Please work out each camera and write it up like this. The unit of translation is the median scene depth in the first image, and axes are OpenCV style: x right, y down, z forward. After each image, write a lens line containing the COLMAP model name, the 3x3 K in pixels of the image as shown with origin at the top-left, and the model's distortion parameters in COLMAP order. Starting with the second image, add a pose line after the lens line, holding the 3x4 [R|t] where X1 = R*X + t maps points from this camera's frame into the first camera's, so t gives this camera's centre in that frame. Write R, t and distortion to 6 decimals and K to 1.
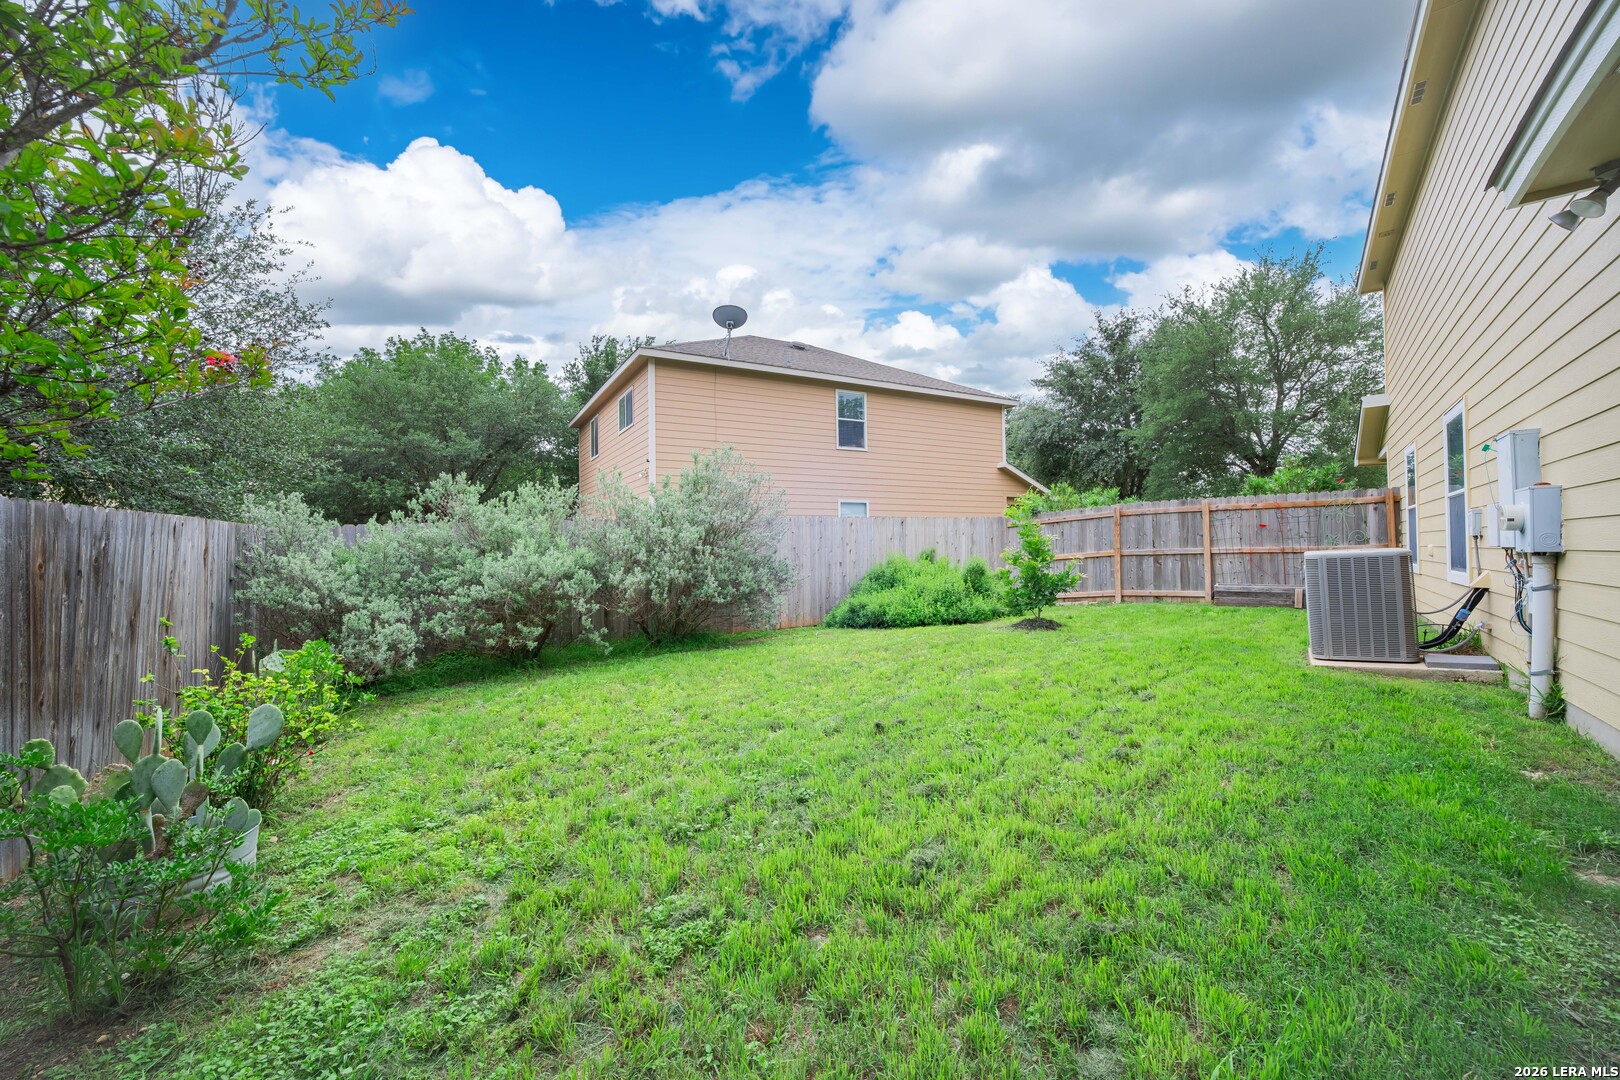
lens RADIAL K [[665.1, 0, 815.1], [0, 665.1, 528.5], [0, 0, 1]] dist [0.002155, 0.000132]
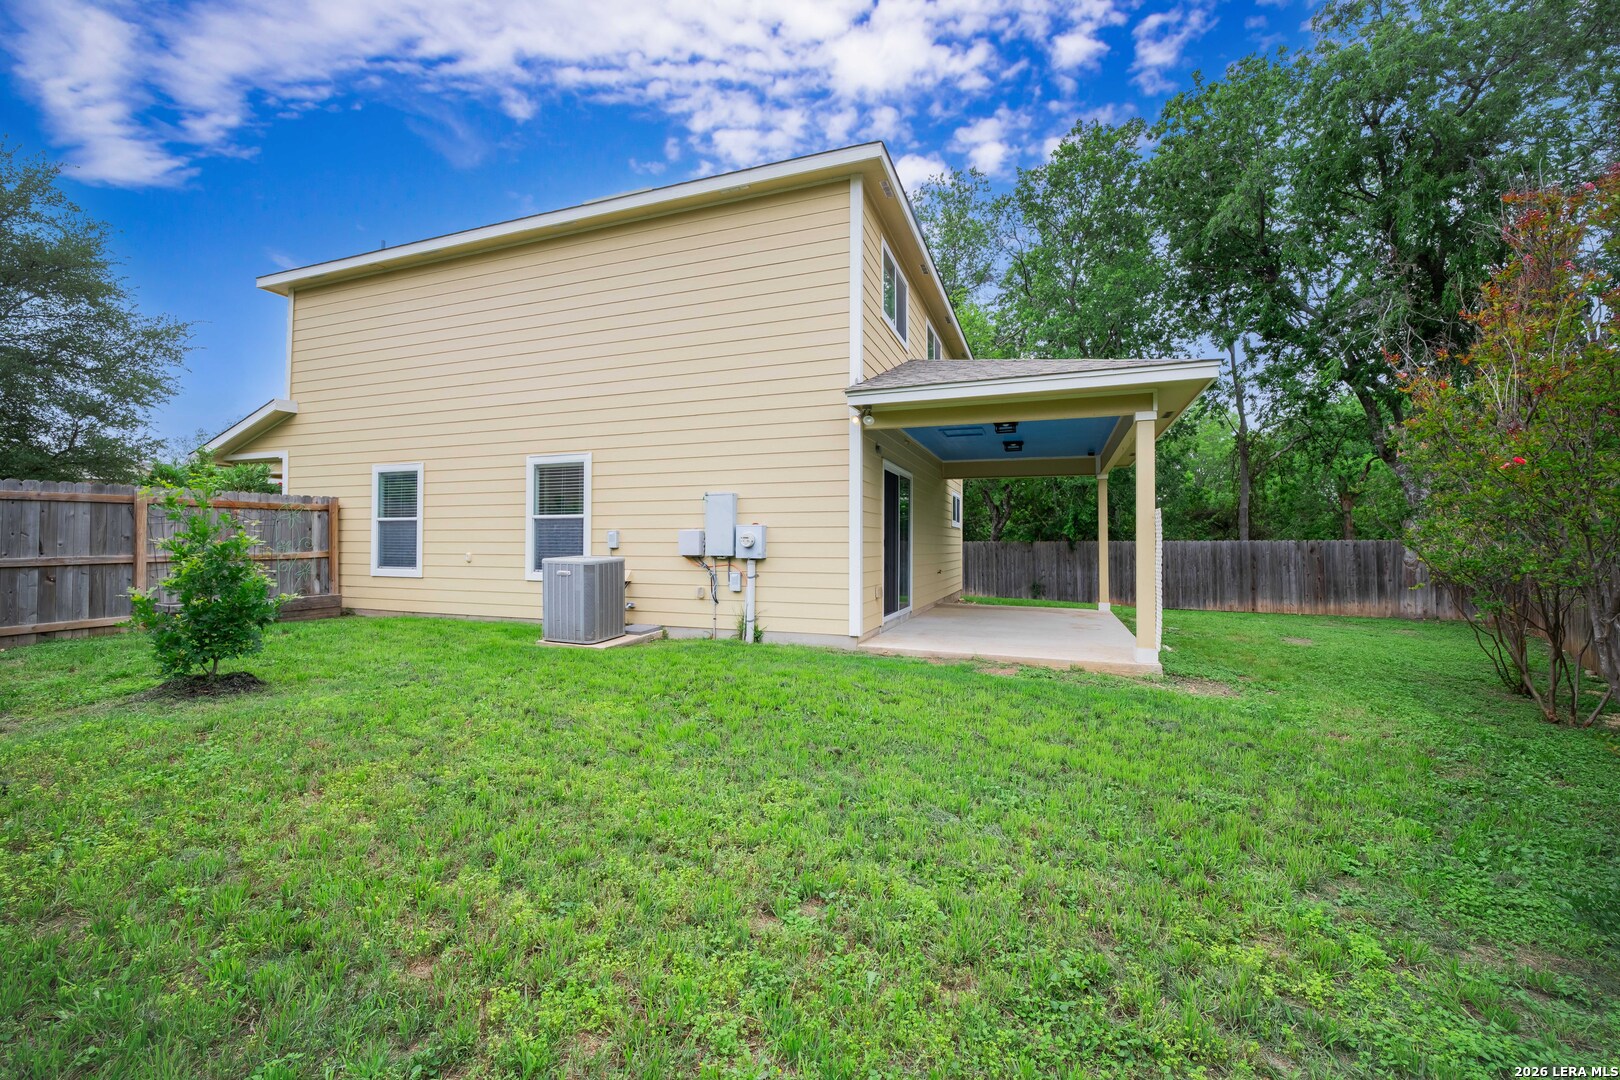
lens RADIAL K [[665.1, 0, 812.1], [0, 665.1, 535.8], [0, 0, 1]] dist [0.002155, 0.000132]
pose [[-0.271013, 0.024982, 0.962251, -0.296221], [-0.029933, 0.998961, -0.034365, 0.011273], [-0.962110, -0.038116, -0.269984, 0.483779]]
